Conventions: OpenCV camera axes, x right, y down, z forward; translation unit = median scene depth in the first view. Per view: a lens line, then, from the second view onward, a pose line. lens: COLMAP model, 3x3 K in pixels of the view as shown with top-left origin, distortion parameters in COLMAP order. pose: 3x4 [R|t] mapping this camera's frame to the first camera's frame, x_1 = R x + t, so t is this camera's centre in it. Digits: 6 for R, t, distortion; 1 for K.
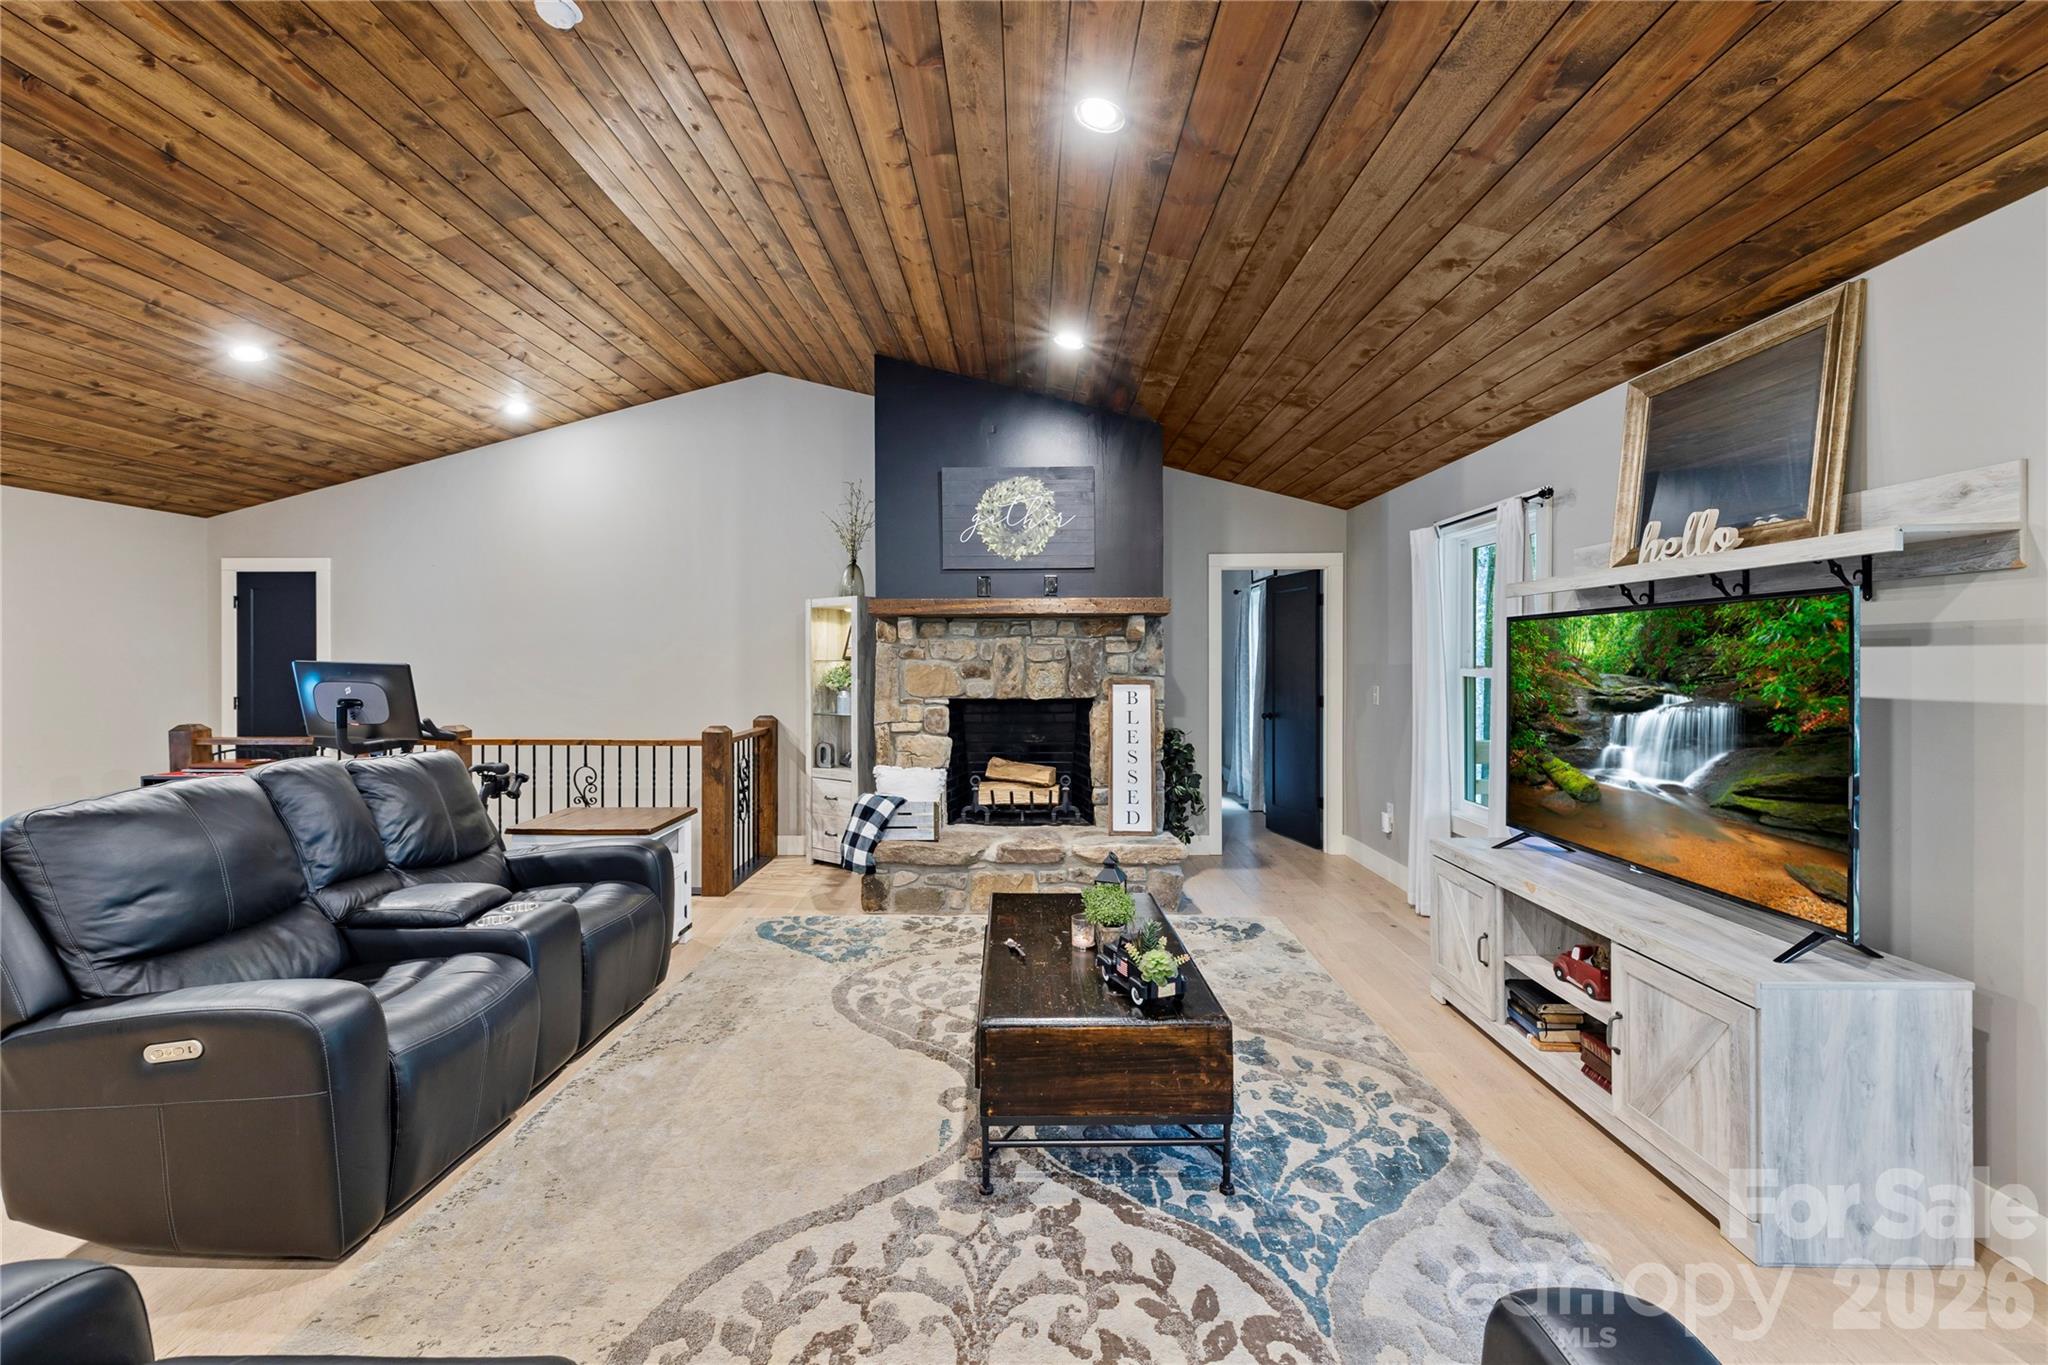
lens RADIAL K [[863.7, 0, 979.9], [0, 863.7, 655.4], [0, 0, 1]] dist [-0.000225, 0.000070]
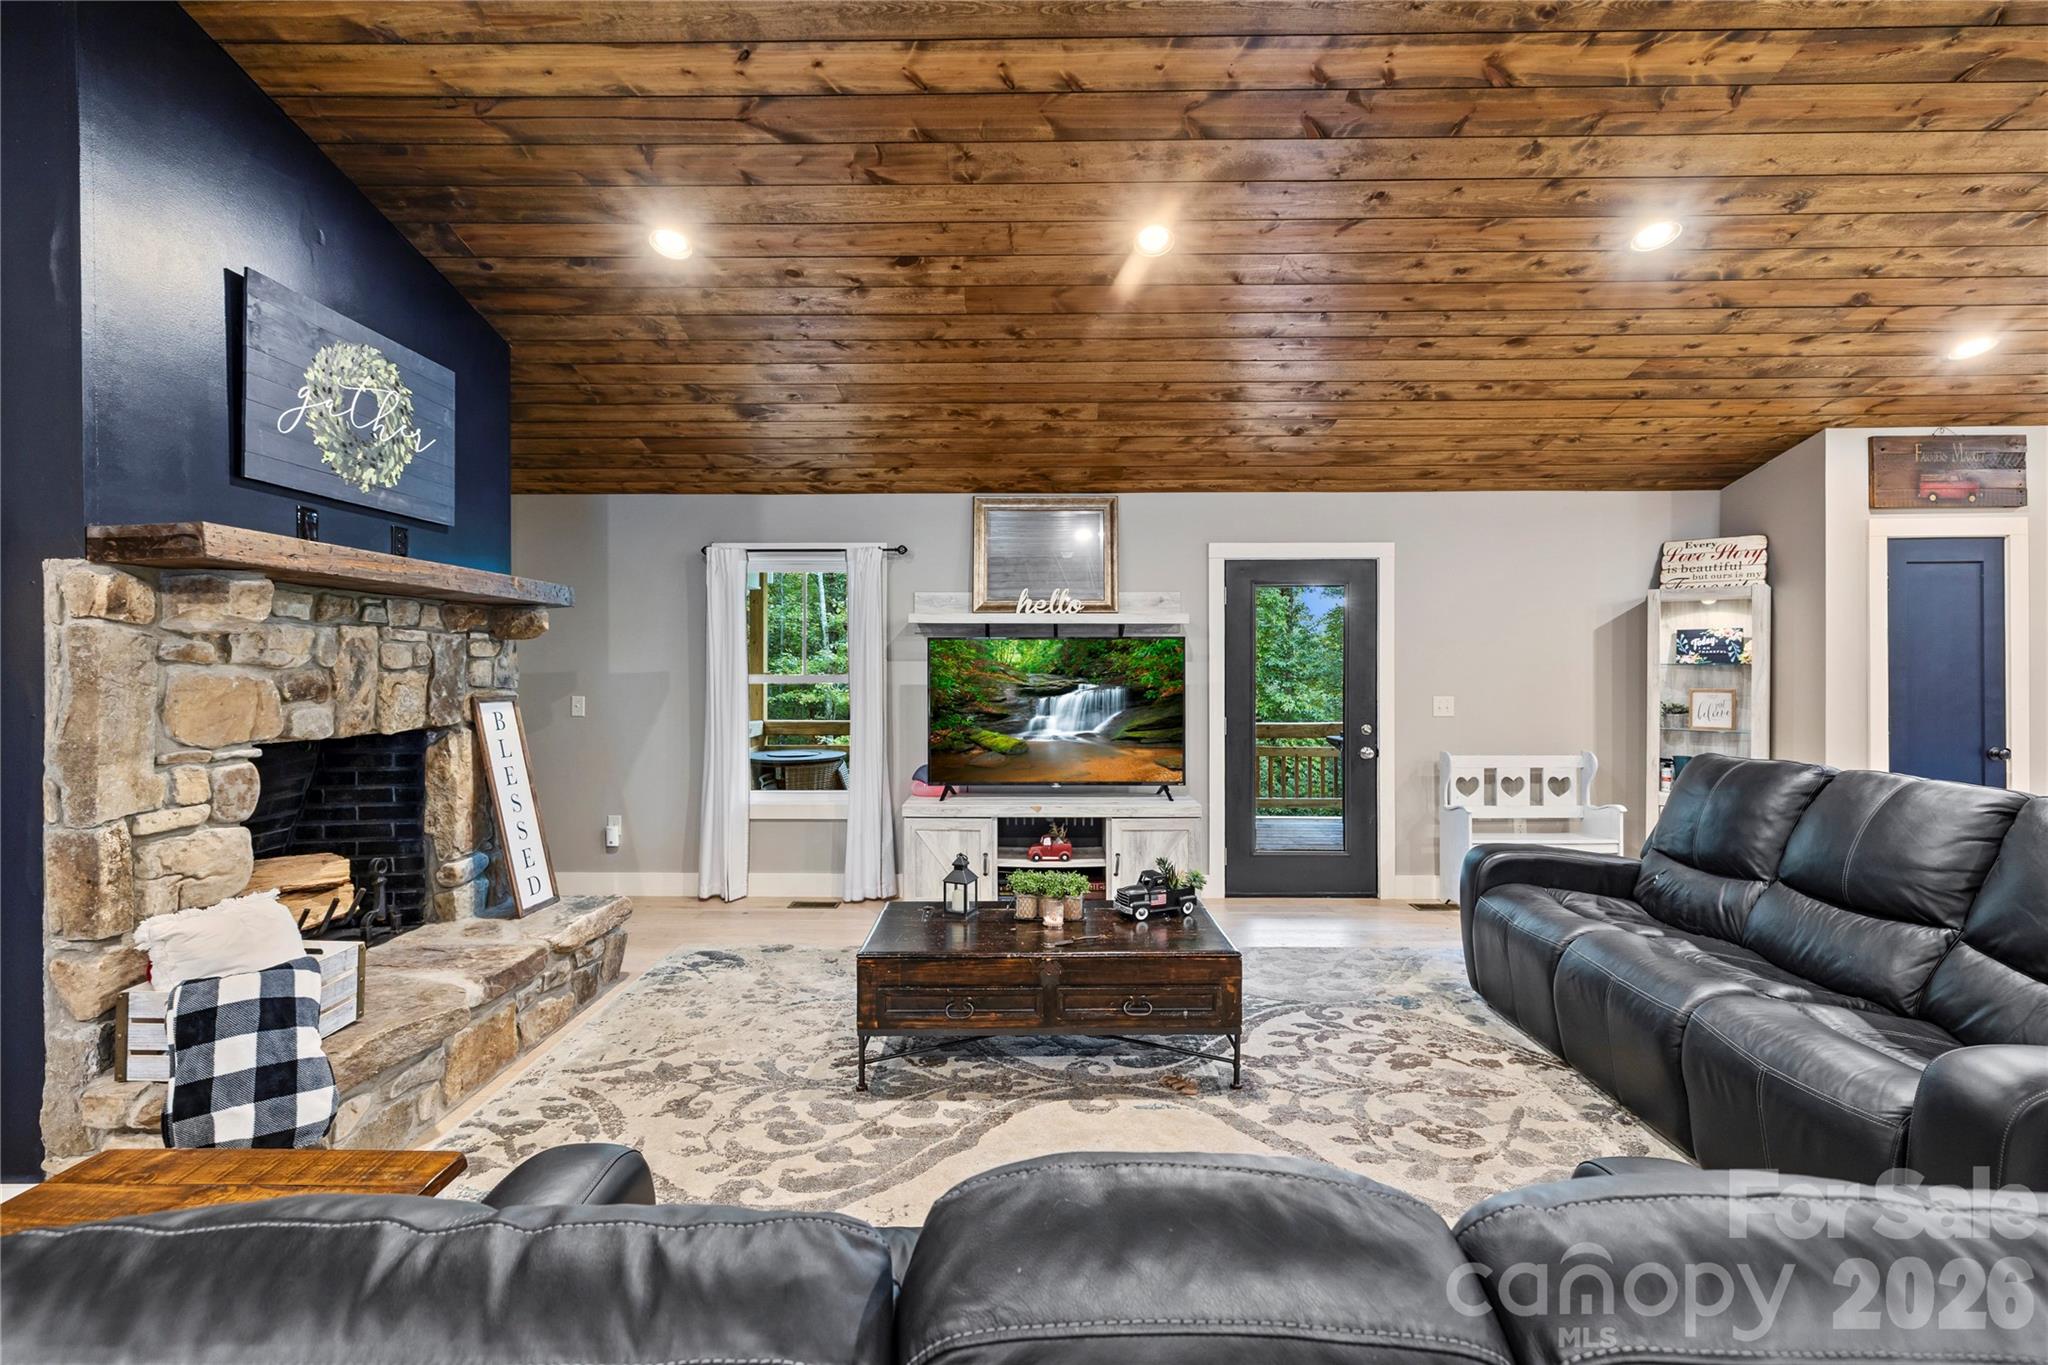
lens RADIAL K [[900.8, 0, 1024.0], [0, 900.8, 695.1], [0, 0, 1]] dist [-0.050090, 0.000320]
pose [[-0.031602, -0.028188, 0.999103, -0.954152], [-0.000159, 0.999602, 0.028197, 0.012918], [-0.999501, 0.000732, -0.031594, 1.025322]]
